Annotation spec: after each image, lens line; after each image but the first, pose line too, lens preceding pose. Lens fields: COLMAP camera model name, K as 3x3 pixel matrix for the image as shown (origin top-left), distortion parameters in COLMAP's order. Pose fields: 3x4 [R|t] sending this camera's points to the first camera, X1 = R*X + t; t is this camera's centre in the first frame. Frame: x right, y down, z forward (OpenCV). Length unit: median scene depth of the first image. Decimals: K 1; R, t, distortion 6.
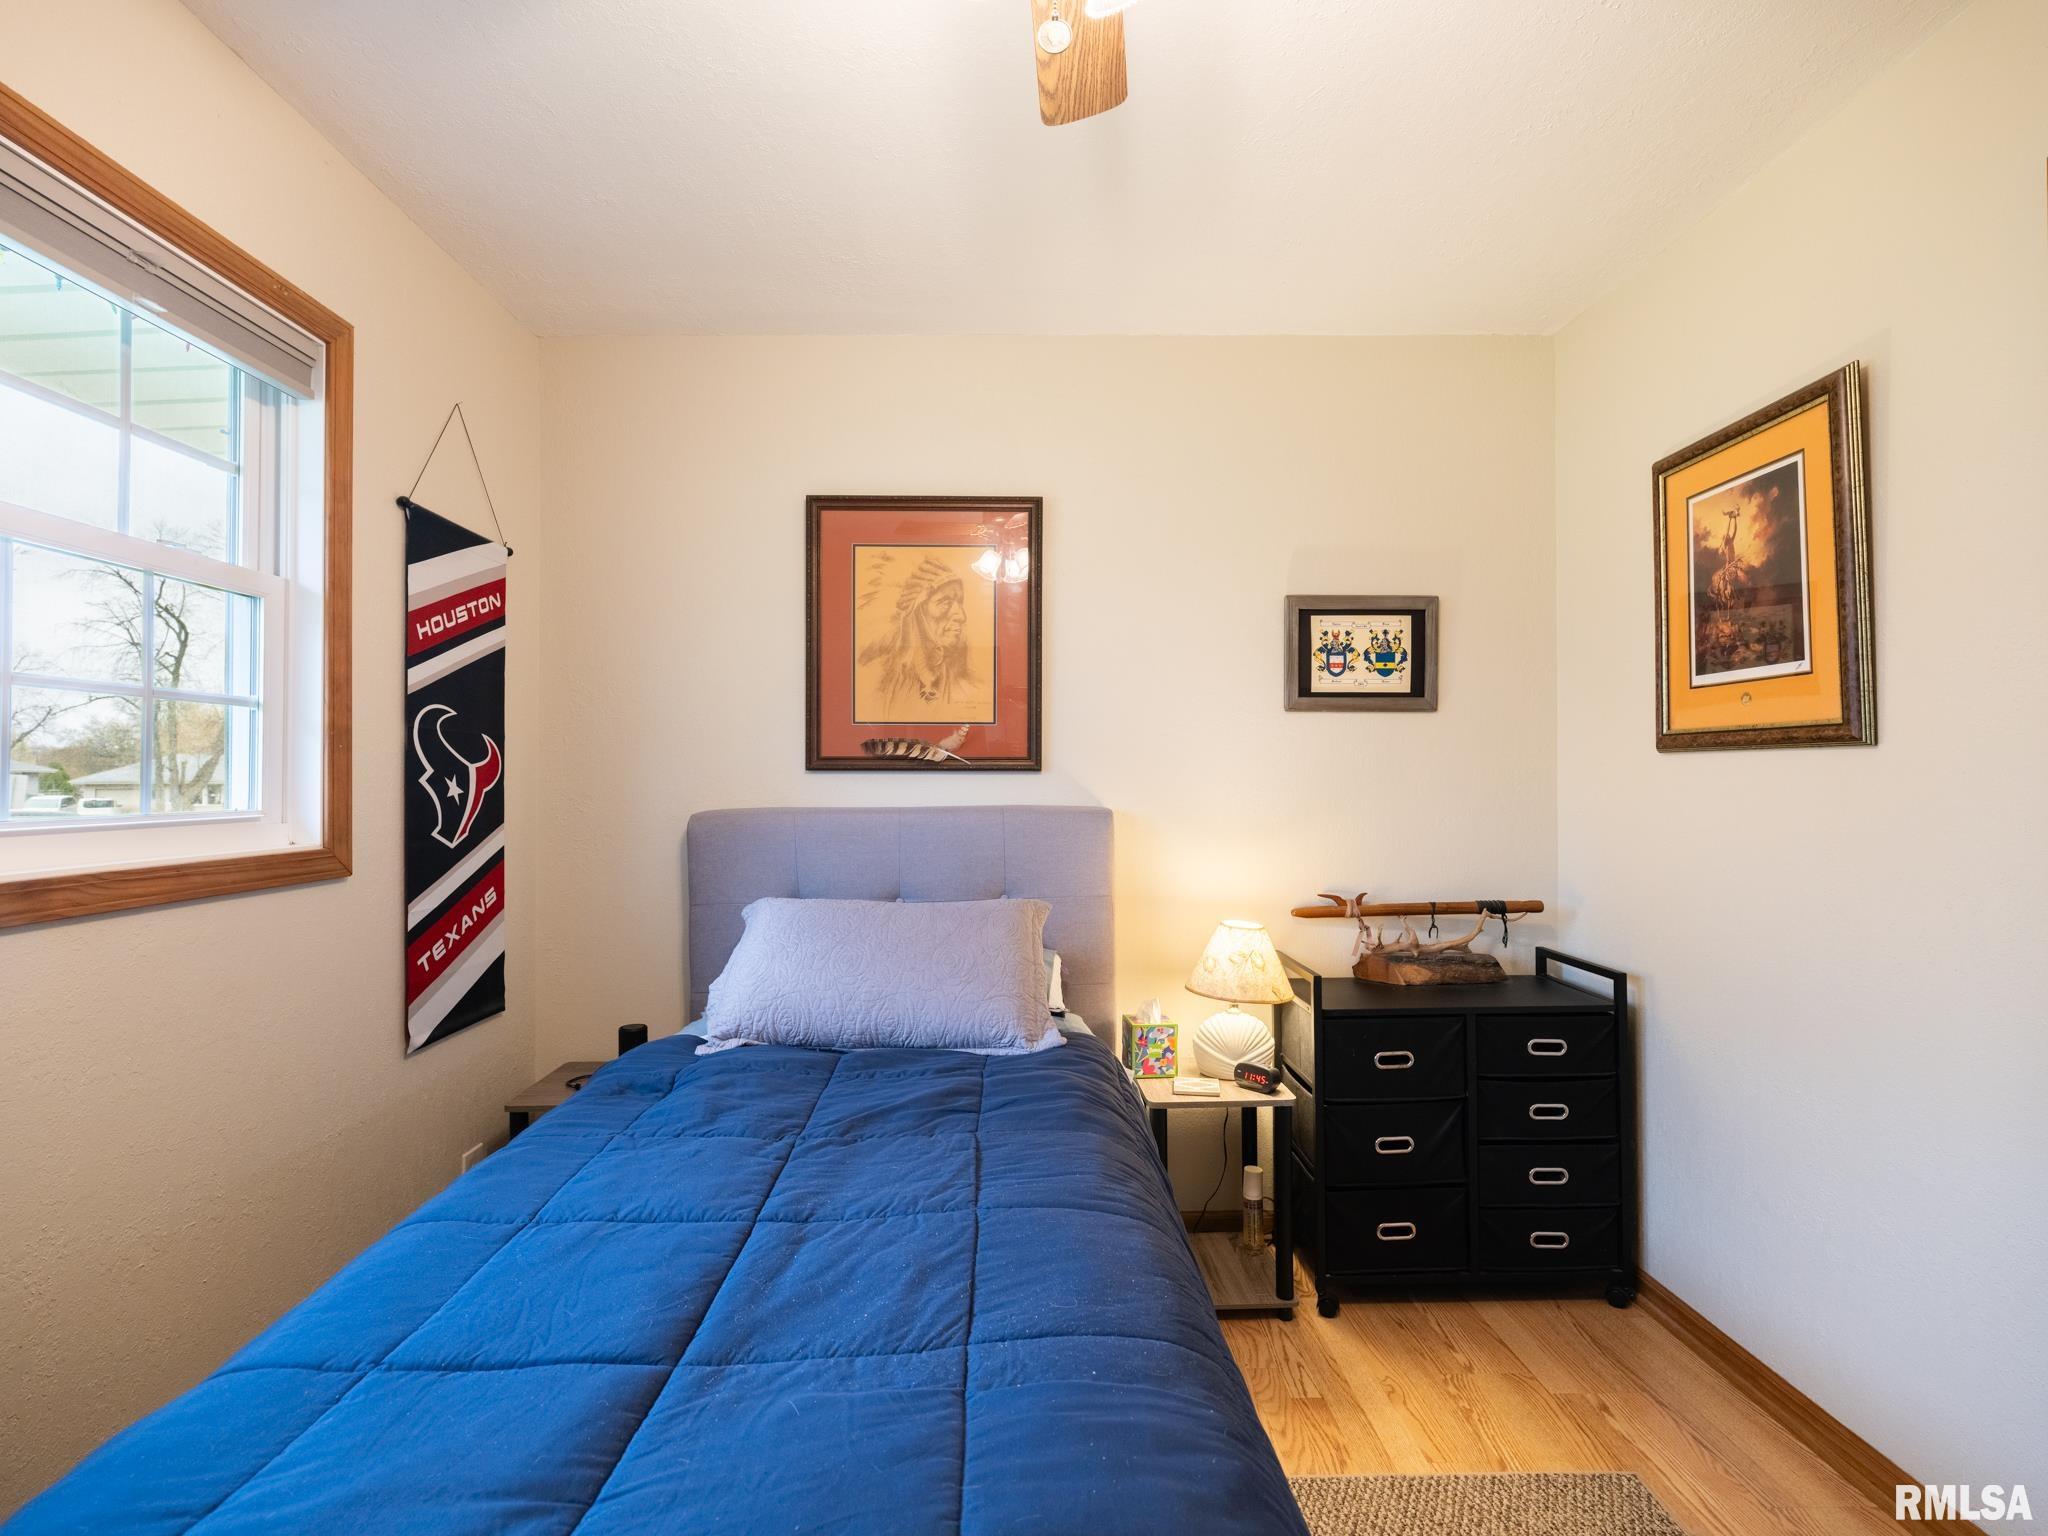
lens RADIAL K [[957.8, 0, 1013.8], [0, 957.8, 767.2], [0, 0, 1]] dist [-0.002083, 0.001058]
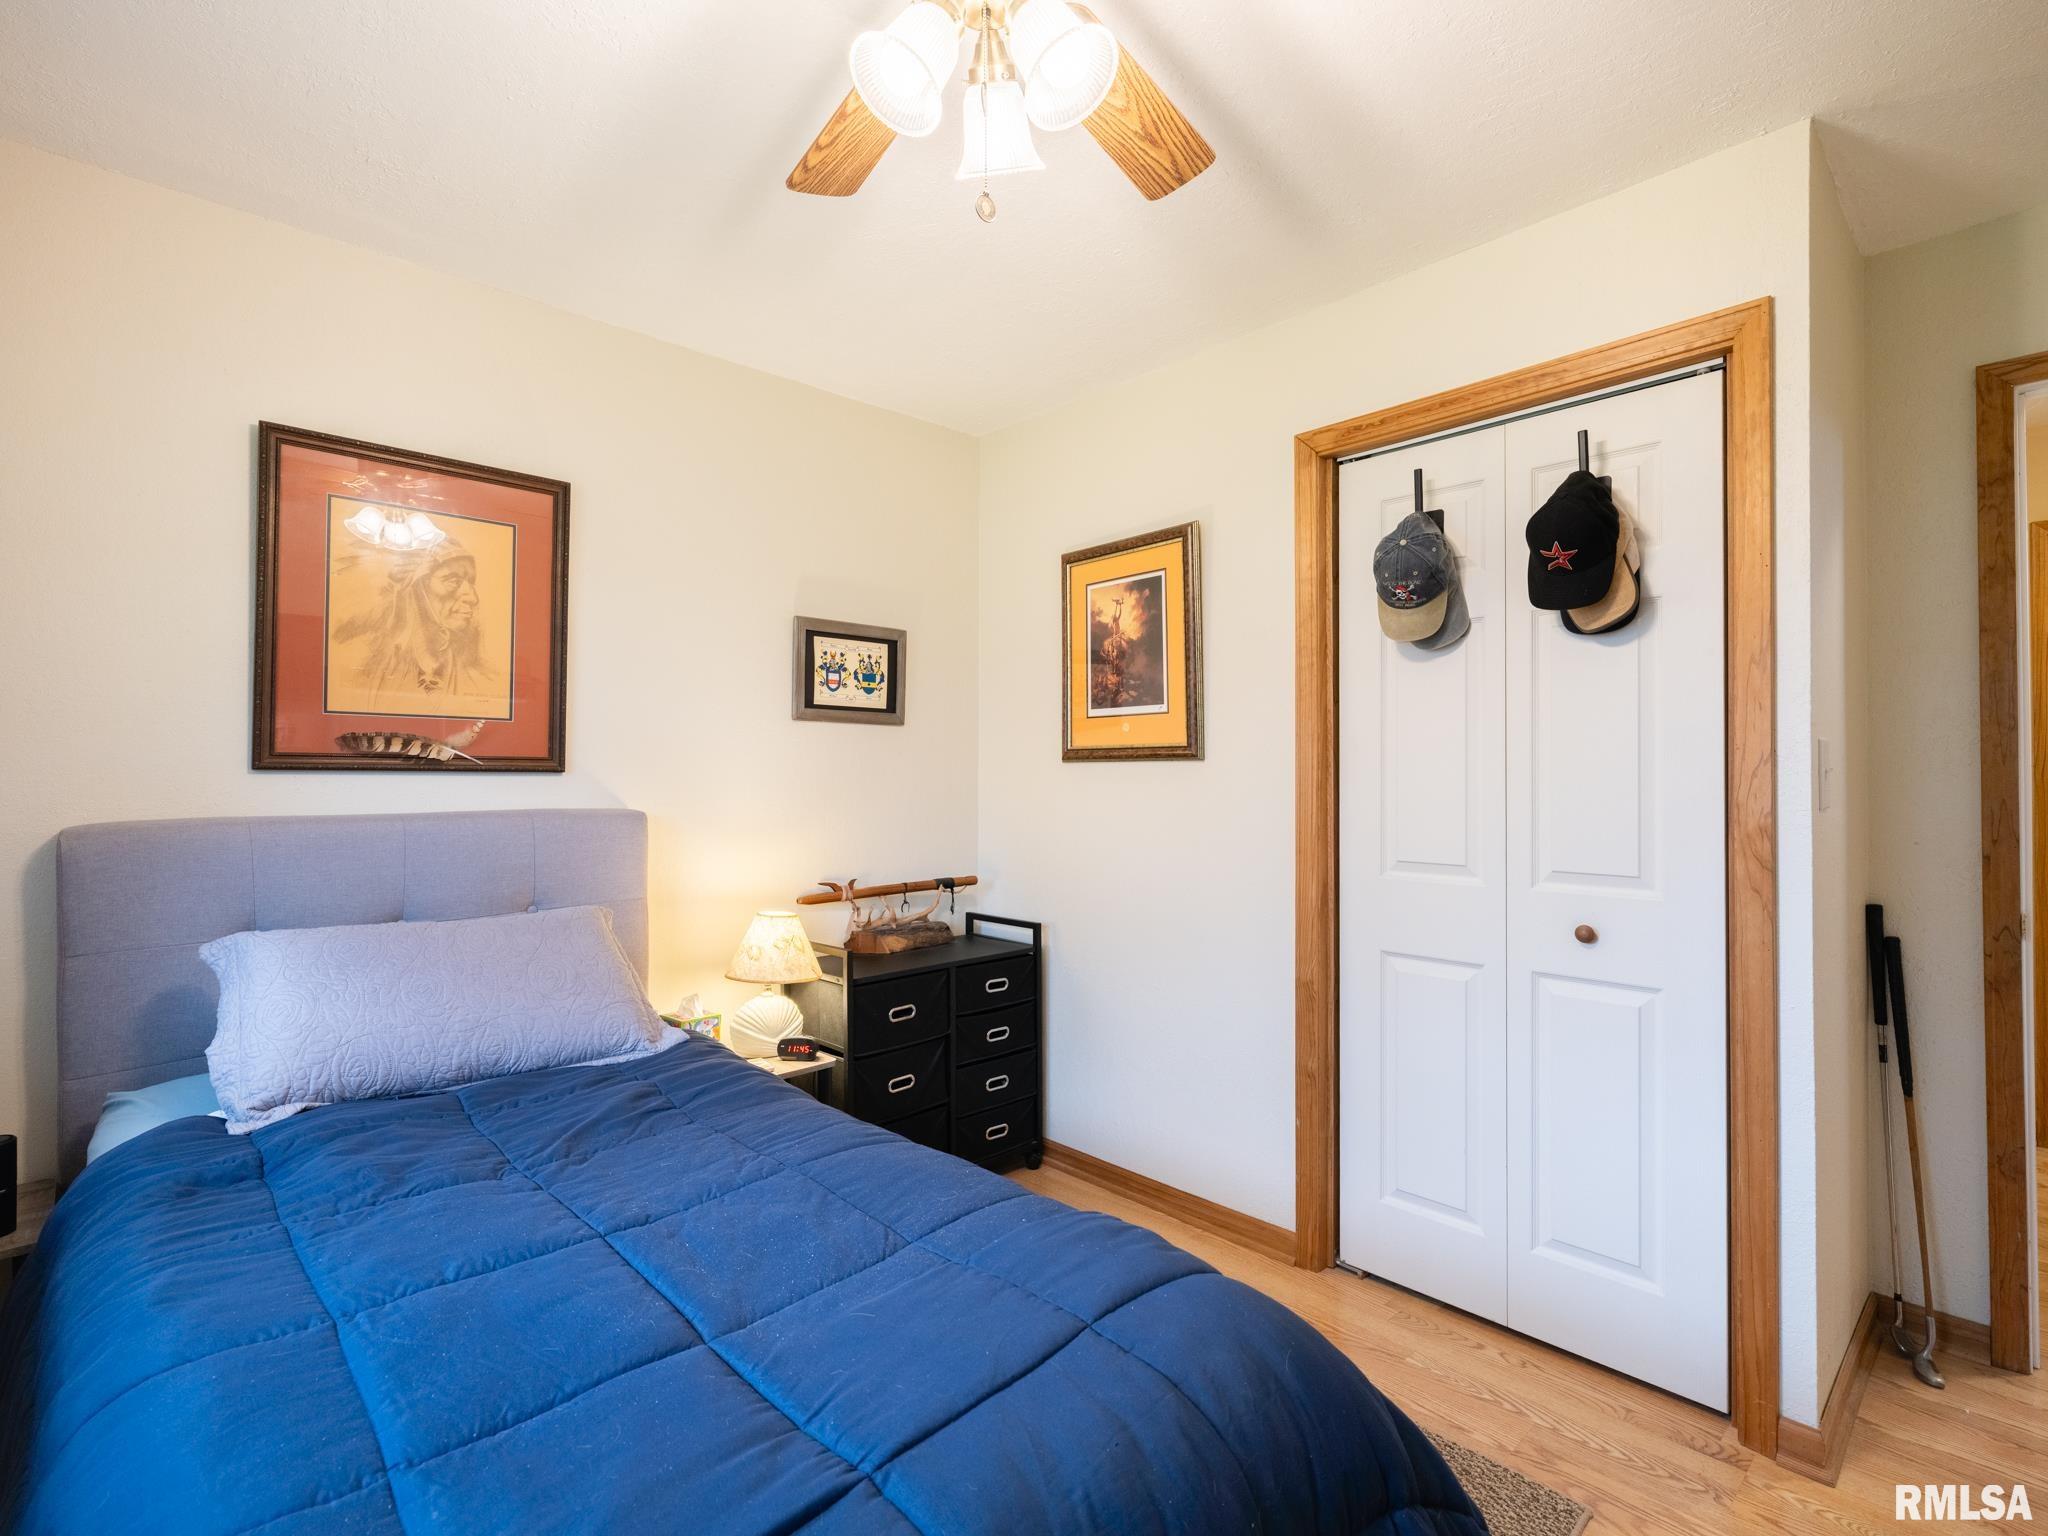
lens RADIAL K [[957.8, 0, 1013.8], [0, 957.8, 767.2], [0, 0, 1]] dist [-0.002083, 0.001058]
pose [[0.749230, 0.010363, 0.662229, -0.270916], [-0.008241, 0.999946, -0.006324, 0.001218], [-0.662259, -0.000719, 0.749275, -0.000277]]
